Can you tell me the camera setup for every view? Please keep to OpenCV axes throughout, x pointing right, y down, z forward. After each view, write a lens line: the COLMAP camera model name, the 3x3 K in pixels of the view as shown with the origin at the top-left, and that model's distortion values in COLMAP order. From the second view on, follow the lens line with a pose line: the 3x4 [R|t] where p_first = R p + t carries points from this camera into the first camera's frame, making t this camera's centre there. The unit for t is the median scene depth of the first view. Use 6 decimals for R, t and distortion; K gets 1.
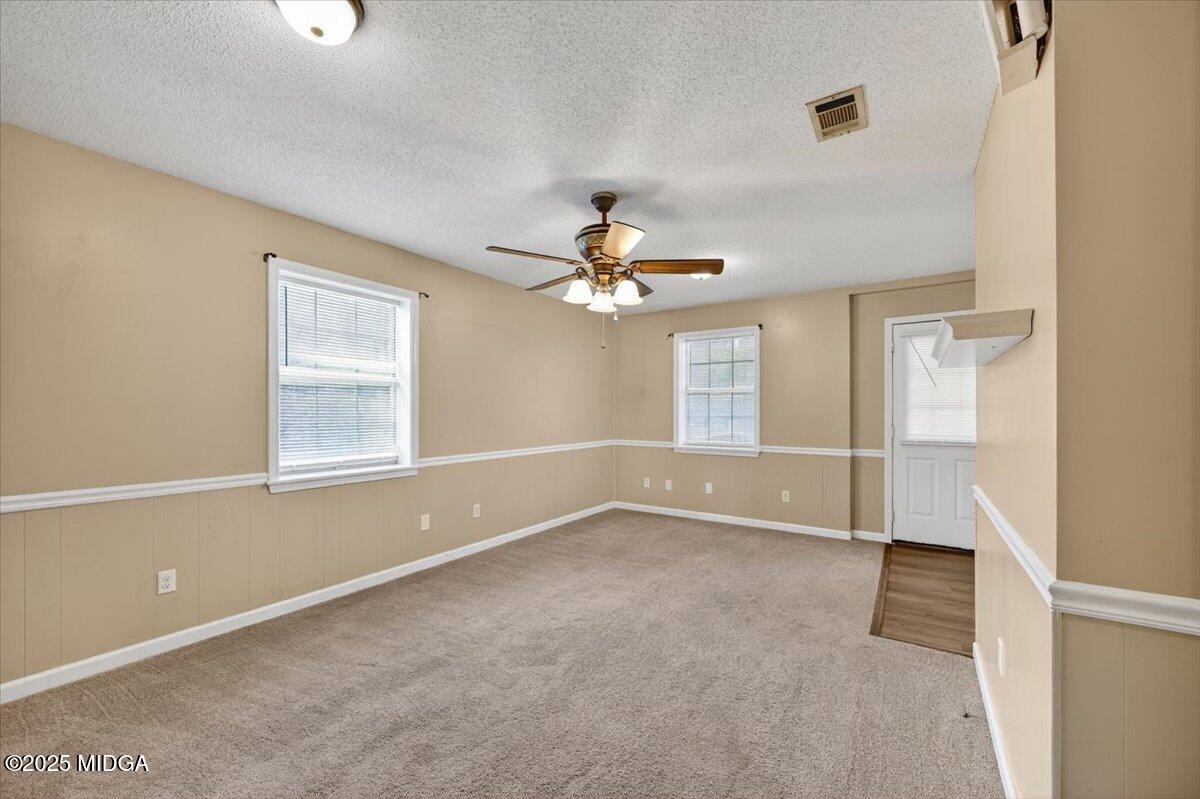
lens RADIAL K [[461.3, 0, 596.5], [0, 461.3, 399.2], [0, 0, 1]] dist [-0.000299, 0.000065]
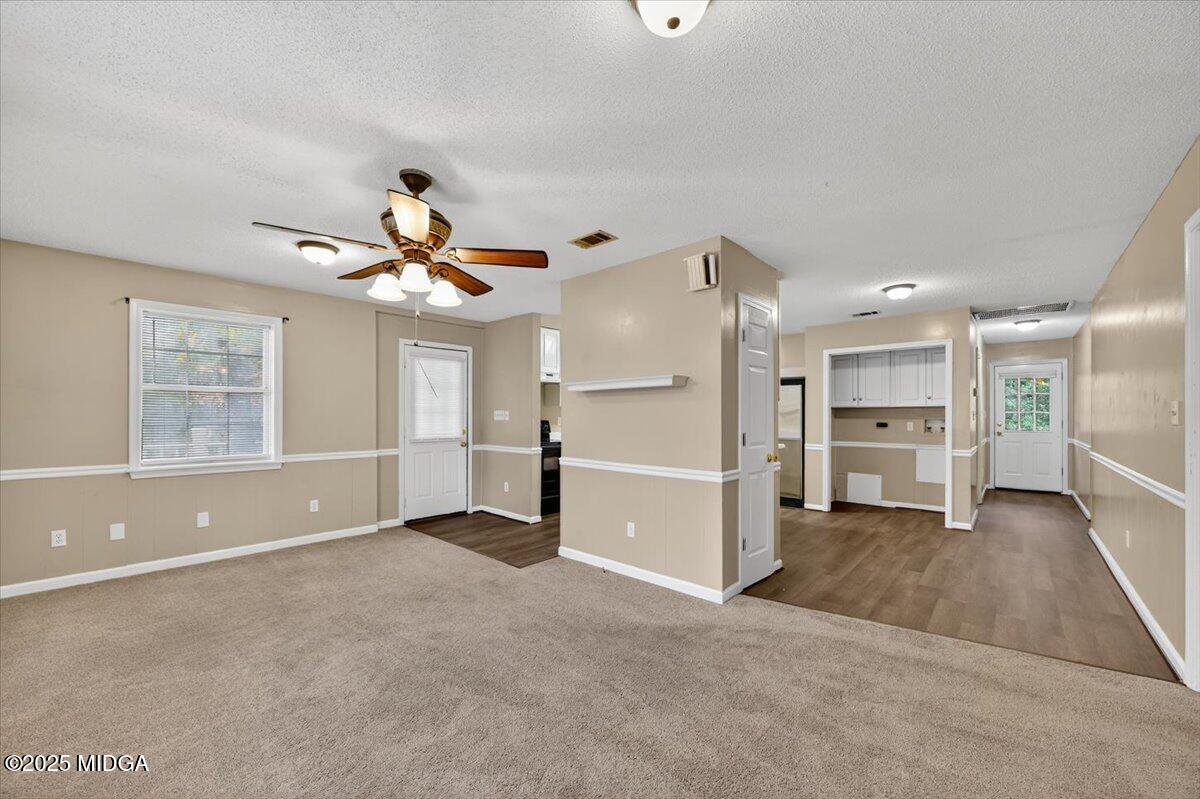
lens RADIAL K [[461.3, 0, 596.5], [0, 461.3, 399.2], [0, 0, 1]] dist [-0.000299, 0.000065]
pose [[0.161230, 0.033469, 0.986349, -0.519561], [-0.025046, 0.999242, -0.029812, 0.006173], [-0.986599, -0.019898, 0.161946, 0.330313]]
